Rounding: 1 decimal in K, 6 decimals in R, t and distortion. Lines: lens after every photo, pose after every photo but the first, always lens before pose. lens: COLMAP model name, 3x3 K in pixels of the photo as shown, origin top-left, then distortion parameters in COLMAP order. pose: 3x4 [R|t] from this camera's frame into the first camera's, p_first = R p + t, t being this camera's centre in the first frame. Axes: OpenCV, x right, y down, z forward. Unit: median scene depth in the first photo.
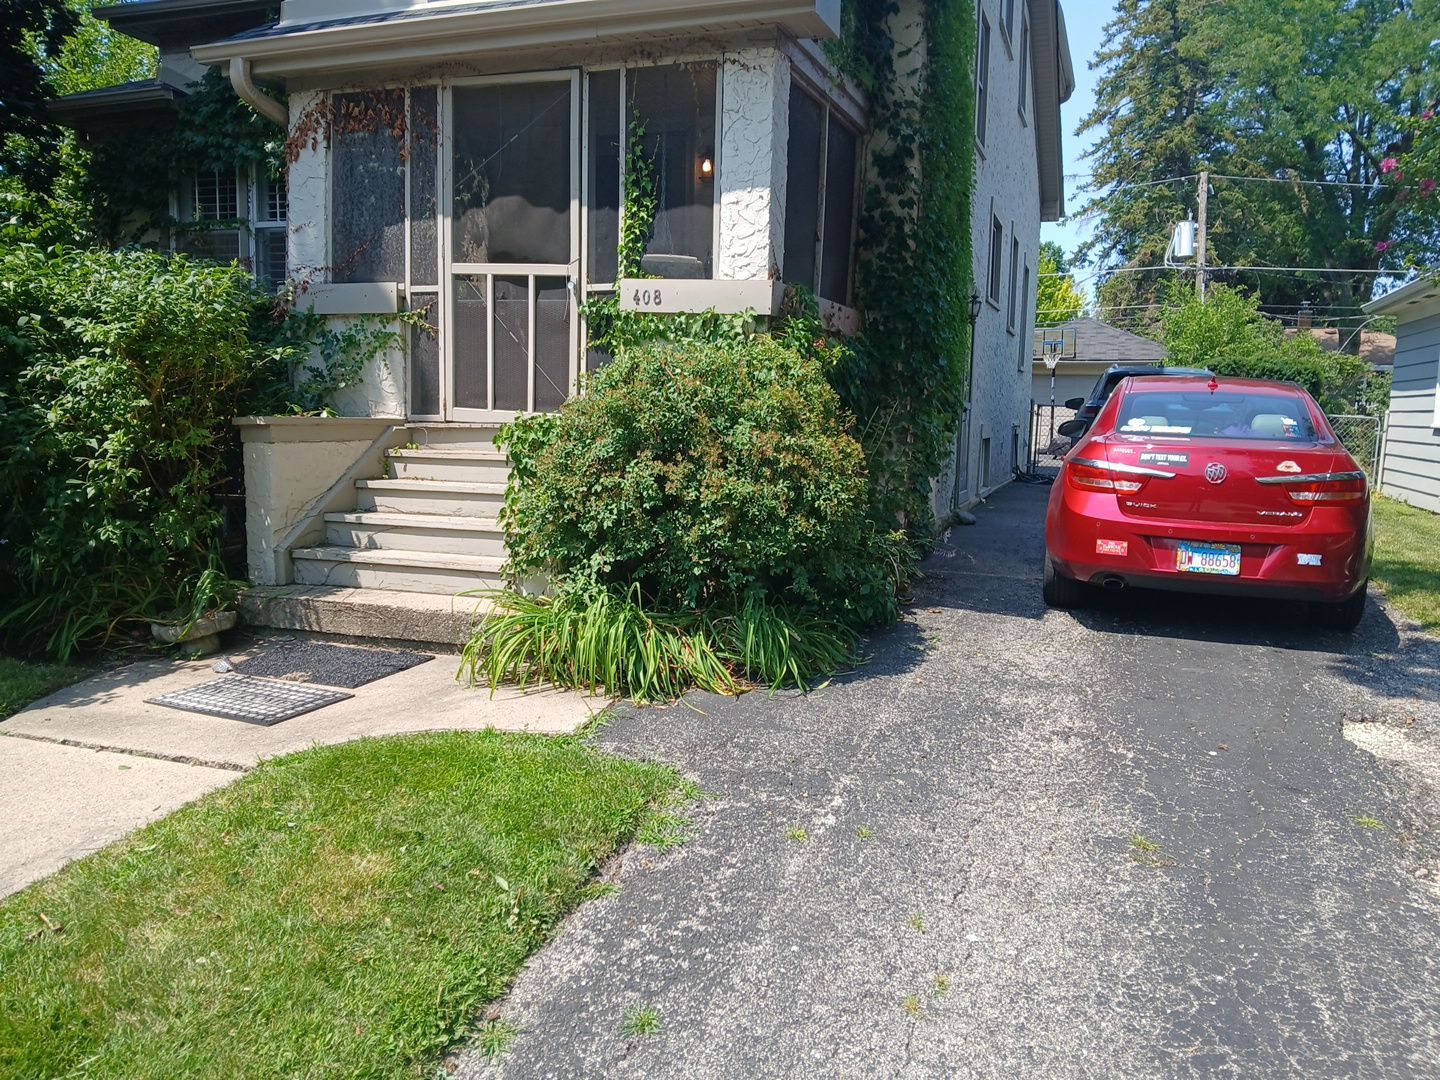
lens RADIAL K [[1149.9, 0, 720.6], [0, 1149.9, 568.2], [0, 0, 1]] dist [0.101200, -0.244843]
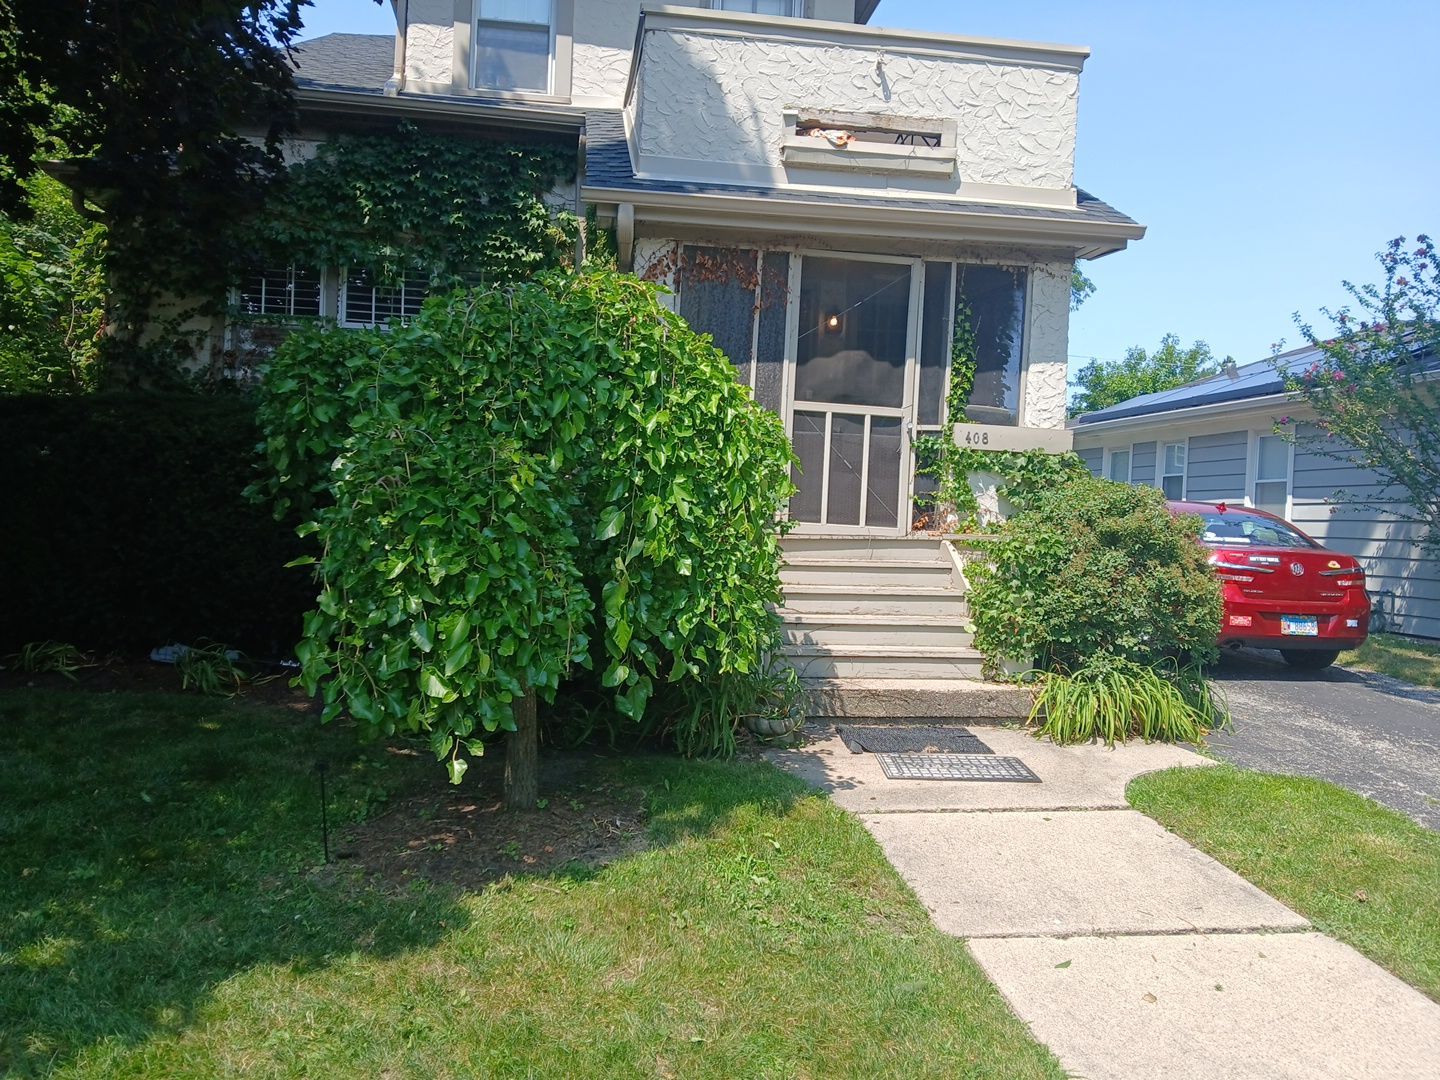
lens RADIAL K [[1149.9, 0, 720.6], [0, 1149.9, 568.2], [0, 0, 1]] dist [0.101200, -0.244843]
pose [[0.877509, -0.015174, 0.479320, -0.904396], [0.052228, 0.996578, -0.064067, -0.023449], [-0.476708, 0.081253, 0.875299, 0.027044]]
